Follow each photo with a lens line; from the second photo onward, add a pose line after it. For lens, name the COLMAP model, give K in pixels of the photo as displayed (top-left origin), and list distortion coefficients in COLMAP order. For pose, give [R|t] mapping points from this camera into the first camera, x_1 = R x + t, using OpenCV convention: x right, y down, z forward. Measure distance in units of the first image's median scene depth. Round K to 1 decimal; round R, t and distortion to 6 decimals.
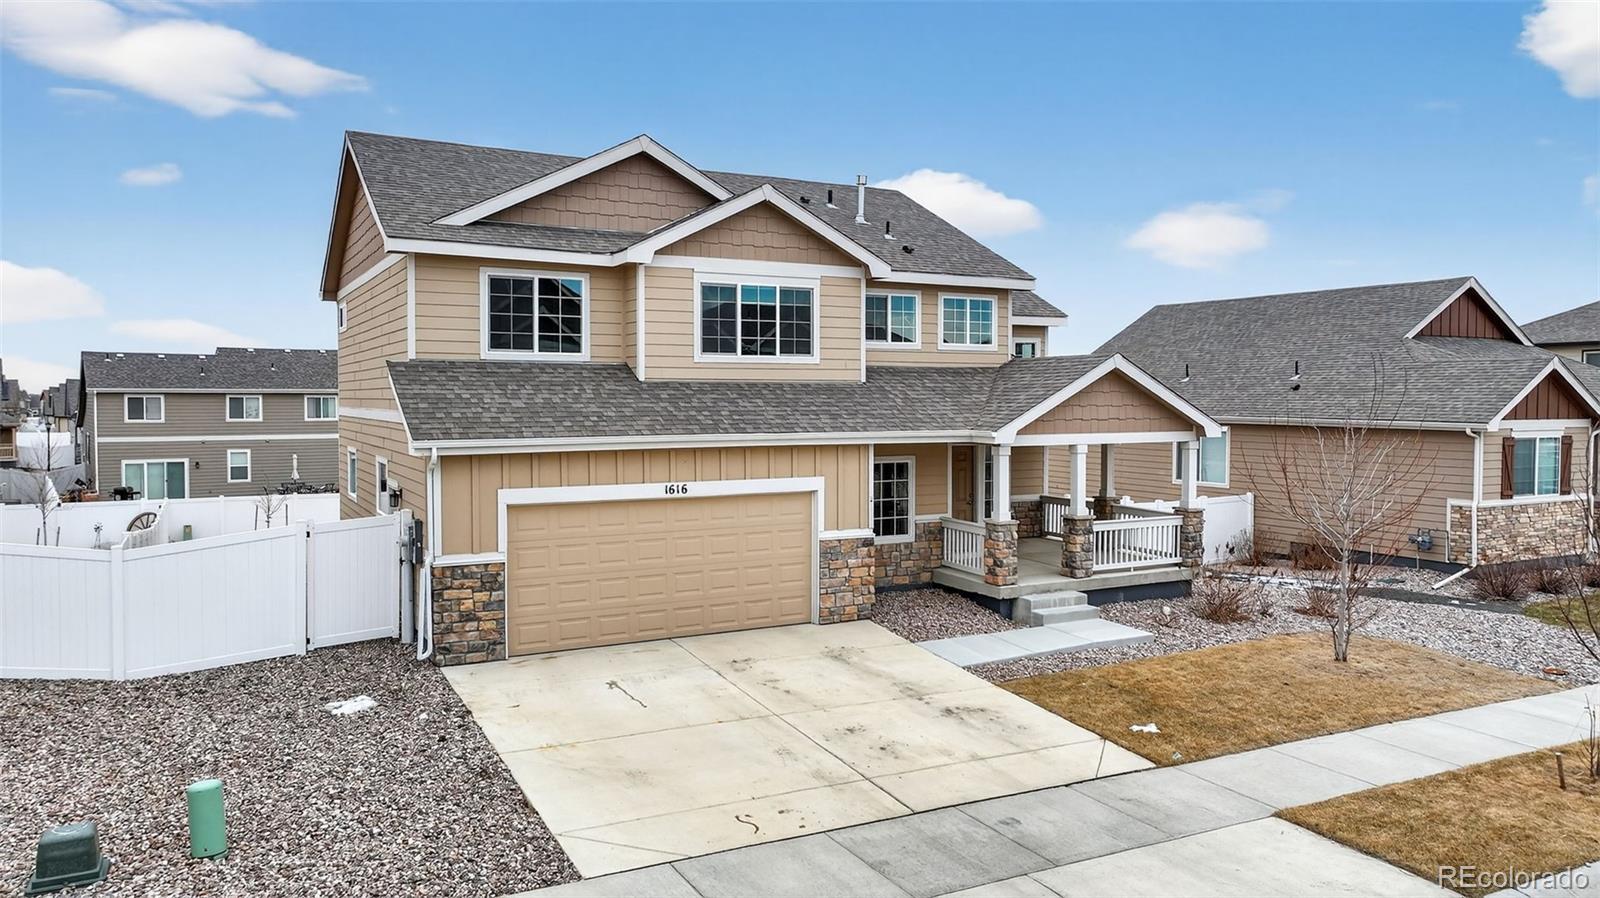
lens RADIAL K [[1140.0, 0, 797.7], [0, 1140.0, 439.6], [0, 0, 1]] dist [0.005632, 0.003184]
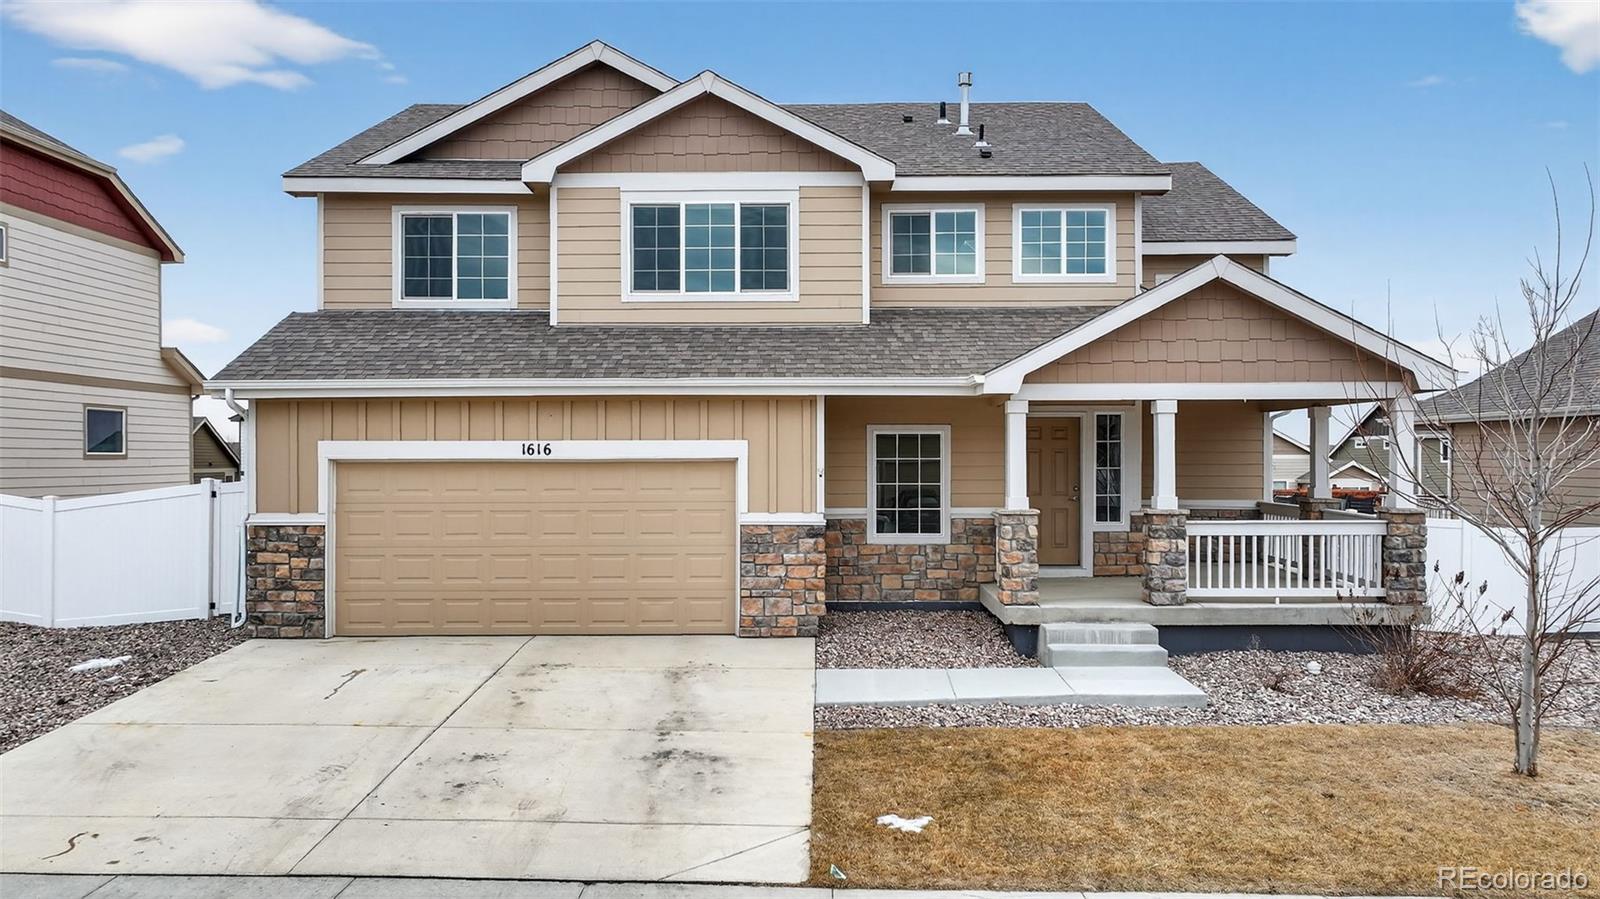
lens RADIAL K [[1140.0, 0, 794.2], [0, 1140.0, 461.7], [0, 0, 1]] dist [0.005632, 0.003184]
pose [[0.873161, -0.000133, -0.487432, 0.413454], [-0.016921, 0.999389, -0.030585, 0.068529], [0.487139, 0.034954, 0.872625, 0.355558]]
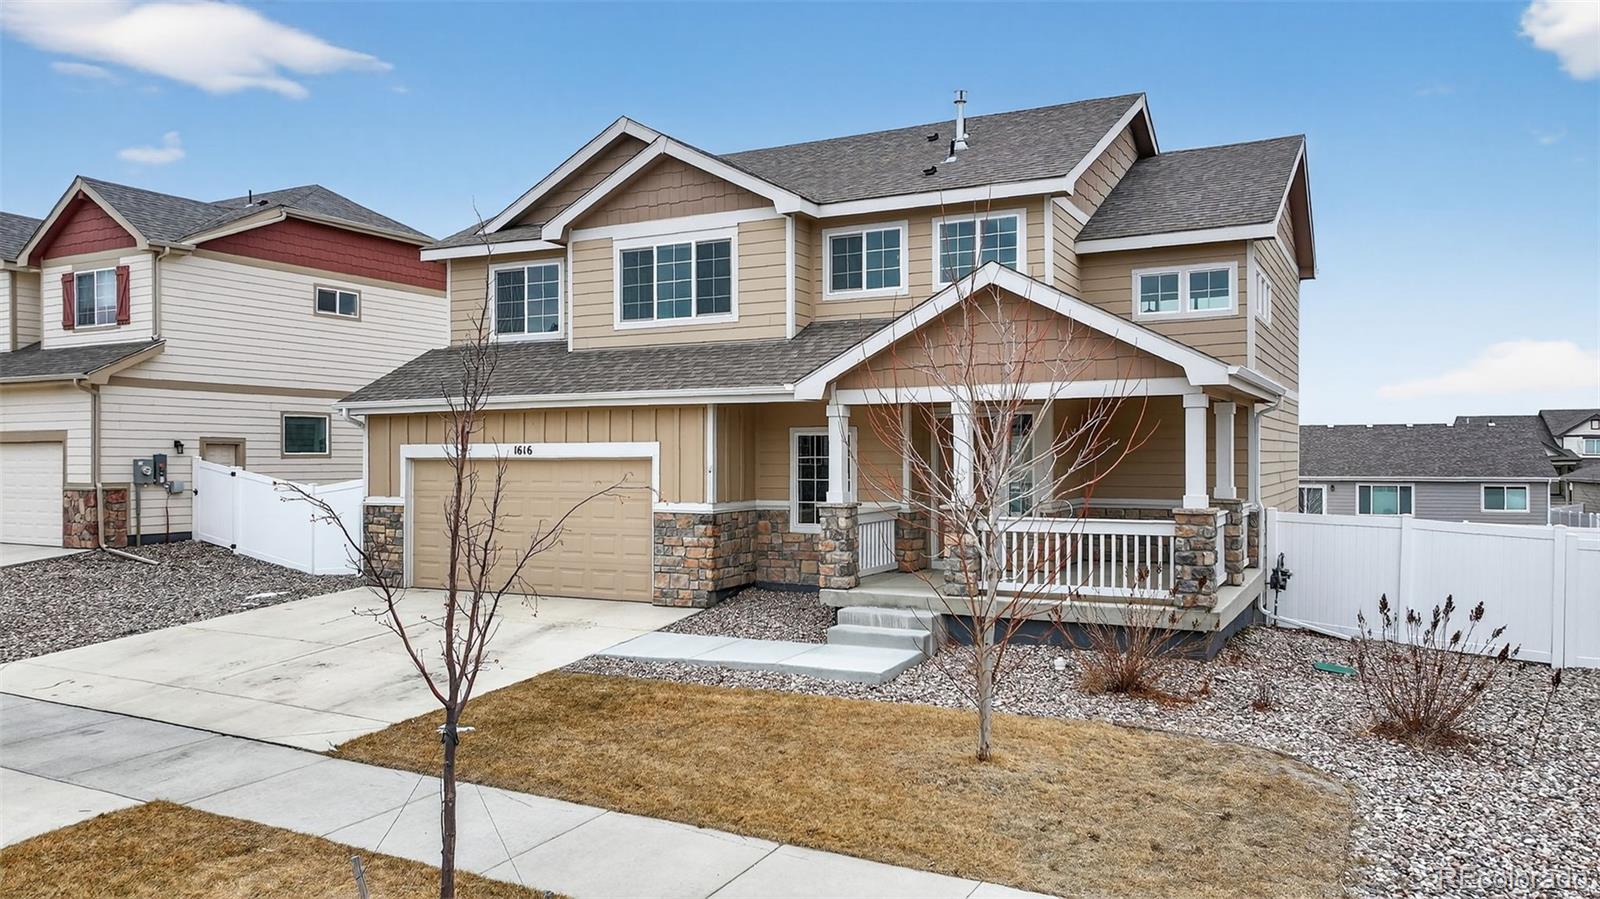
lens RADIAL K [[1140.0, 0, 789.6], [0, 1140.0, 453.0], [0, 0, 1]] dist [0.005632, 0.003184]
pose [[0.553259, -0.003944, -0.833000, 0.829268], [-0.029080, 0.999288, -0.024046, 0.059536], [0.832502, 0.037527, 0.552750, 0.580217]]
